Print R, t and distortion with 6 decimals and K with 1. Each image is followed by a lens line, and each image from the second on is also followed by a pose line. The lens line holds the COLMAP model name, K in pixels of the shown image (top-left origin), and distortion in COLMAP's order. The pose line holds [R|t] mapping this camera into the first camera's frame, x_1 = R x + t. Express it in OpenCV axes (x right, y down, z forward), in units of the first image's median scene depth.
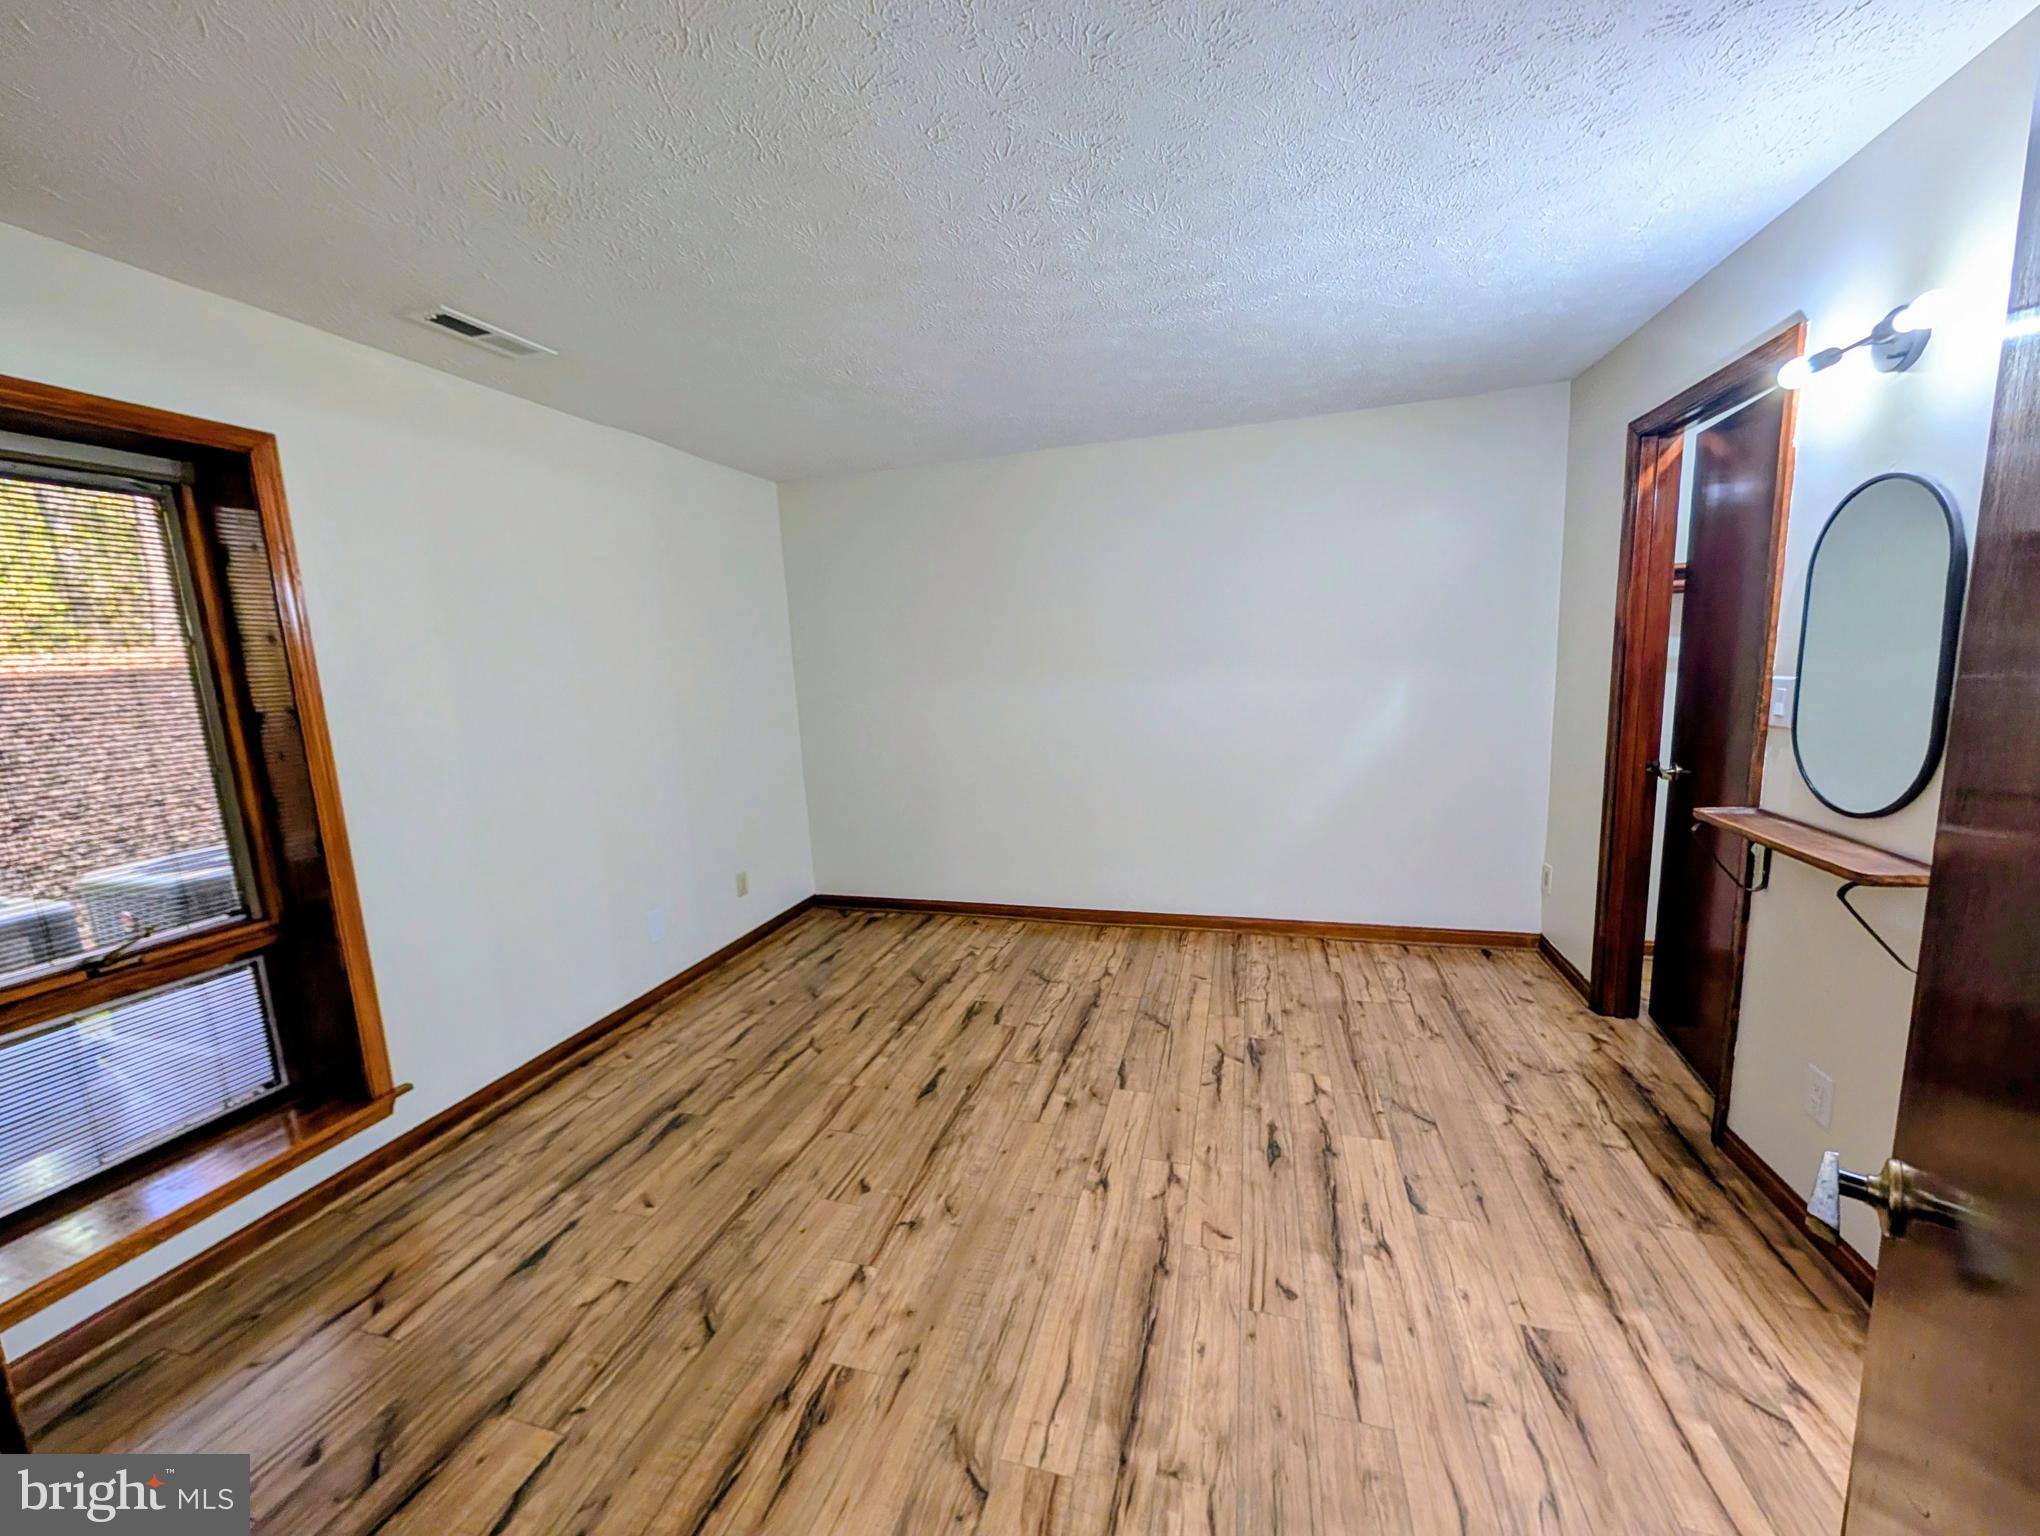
lens RADIAL K [[769.1, 0, 1022.3], [0, 769.1, 770.4], [0, 0, 1]] dist [-0.001076, 0.000392]
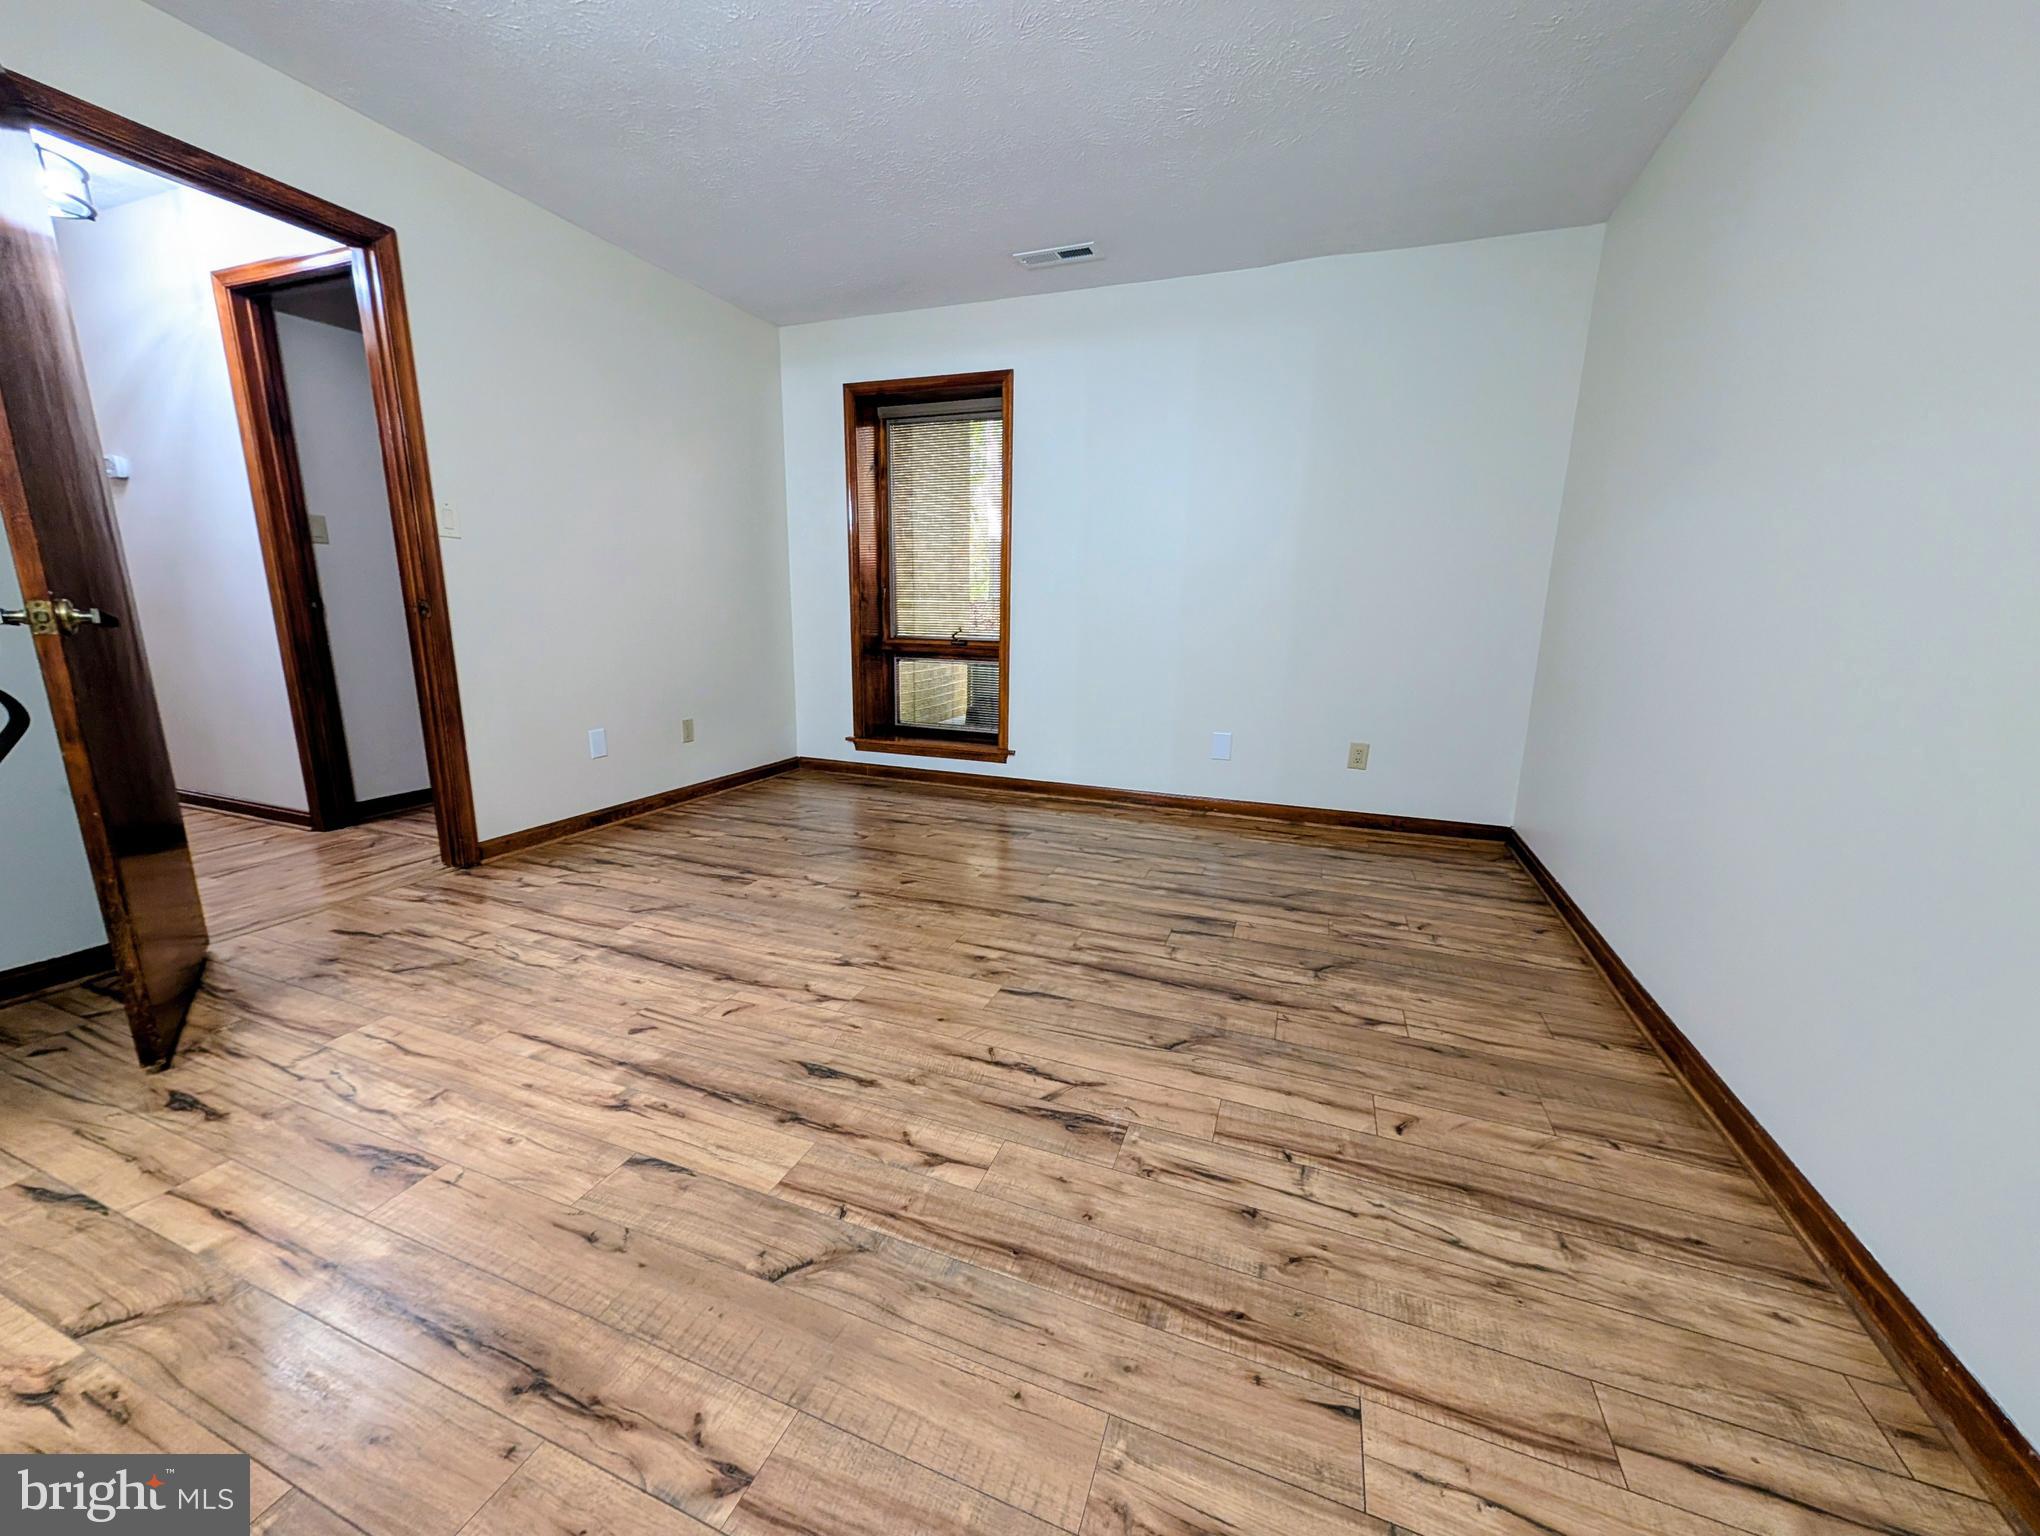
lens RADIAL K [[769.1, 0, 1022.3], [0, 769.1, 770.4], [0, 0, 1]] dist [-0.001076, 0.000392]
pose [[-0.075276, 0.252567, -0.964647, 1.025512], [-0.164720, 0.950952, 0.261835, -0.012273], [0.983464, 0.178606, -0.029981, 1.240850]]
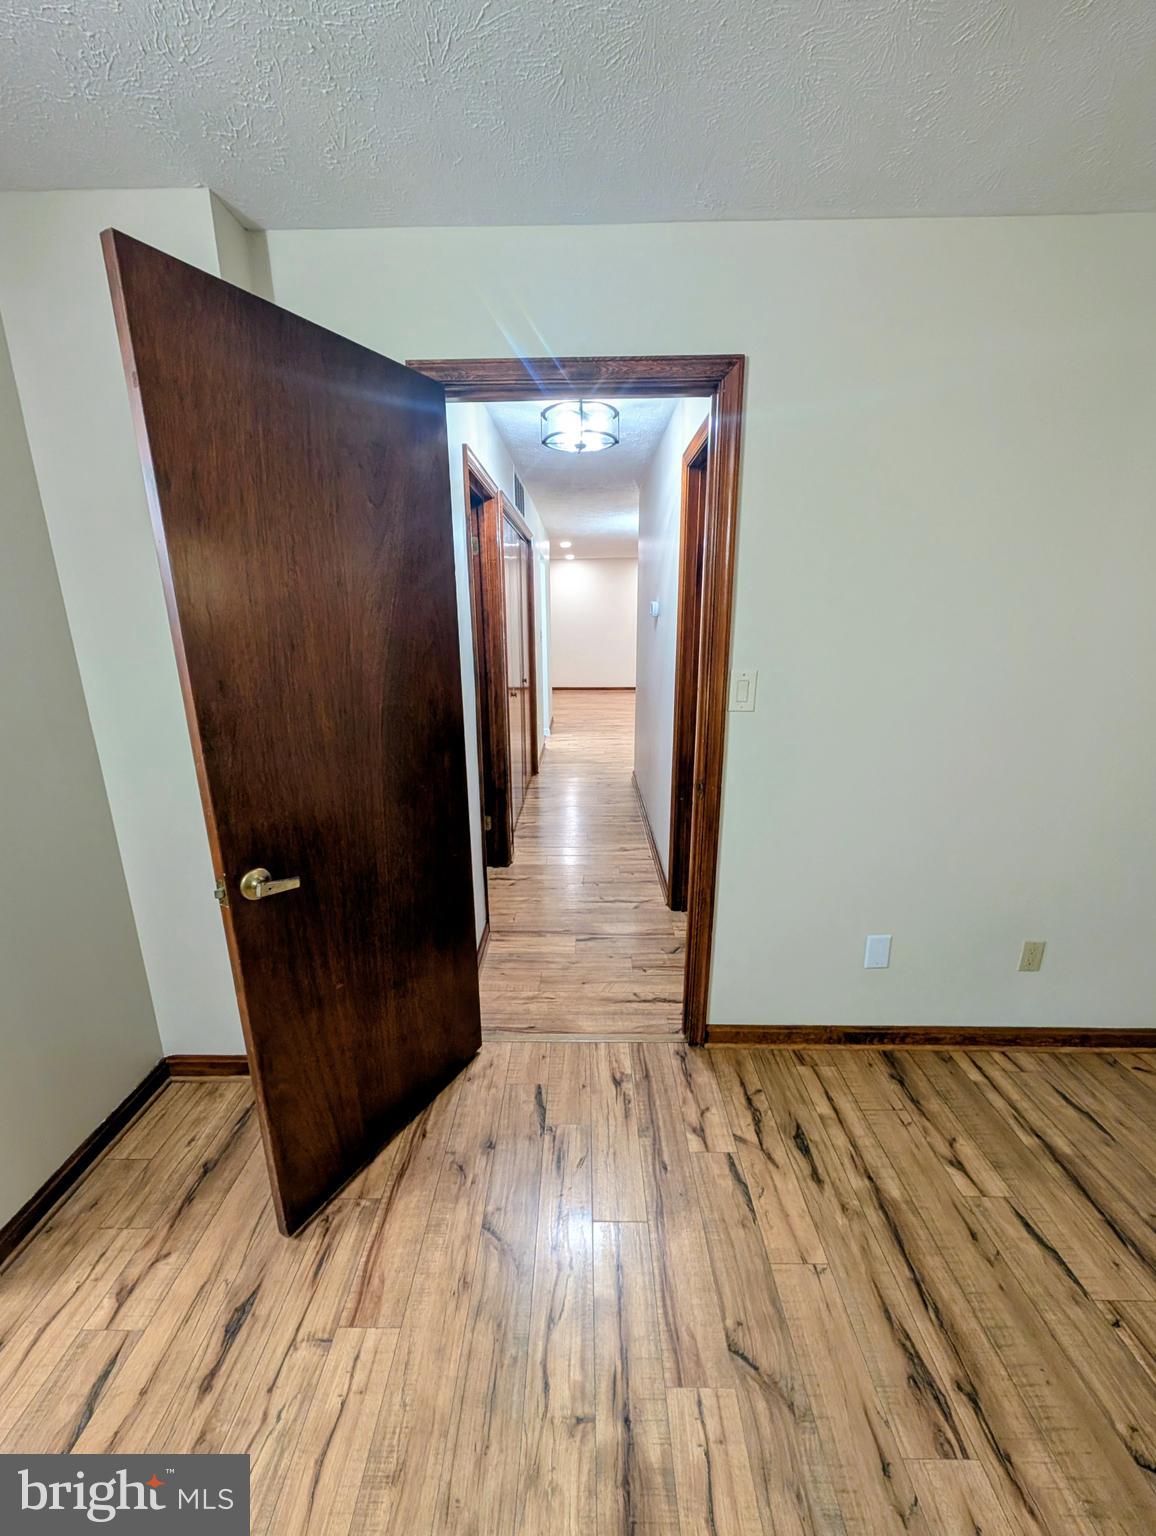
lens RADIAL K [[595.3, 0, 578.0], [0, 595.3, 768.0], [0, 0, 1]] dist [0.002501, 0.000177]
pose [[-0.961440, 0.117980, -0.248424, 0.196898], [0.007615, 0.914382, 0.404781, -0.166971], [0.274910, 0.387281, -0.880022, 0.910193]]
